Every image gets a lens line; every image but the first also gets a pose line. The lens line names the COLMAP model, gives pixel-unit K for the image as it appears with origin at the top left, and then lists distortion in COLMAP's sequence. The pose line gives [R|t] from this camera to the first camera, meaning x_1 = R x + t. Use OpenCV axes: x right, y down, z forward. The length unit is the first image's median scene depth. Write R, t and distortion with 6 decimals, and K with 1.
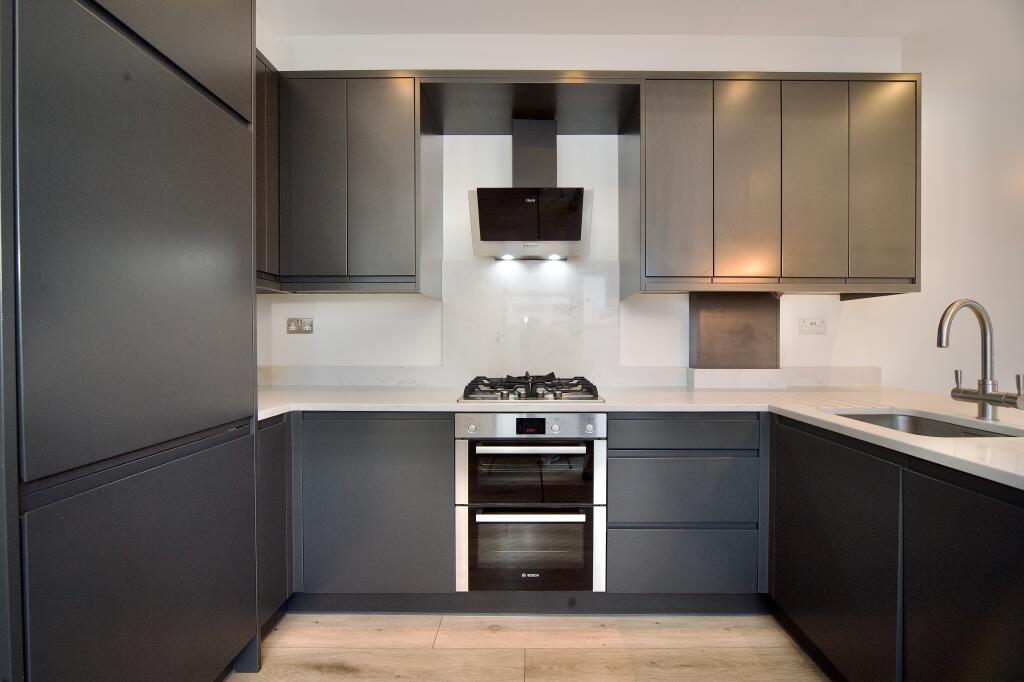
lens RADIAL K [[361.4, 0, 514.3], [0, 361.4, 344.4], [0, 0, 1]] dist [-0.012088, 0.000514]
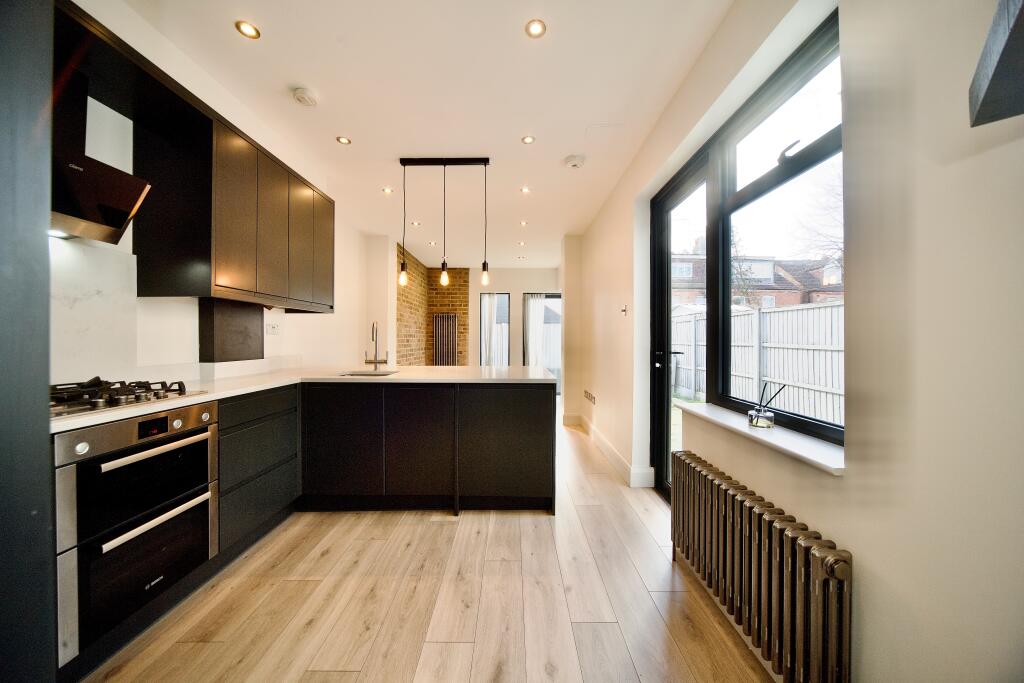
lens RADIAL K [[361.4, 0, 520.3], [0, 361.4, 340.3], [0, 0, 1]] dist [-0.012088, 0.000514]
pose [[-0.019818, -0.004962, 0.999791, -0.900750], [0.011094, 0.999925, 0.005183, -0.001542], [-0.999742, 0.011195, -0.019762, 0.029216]]
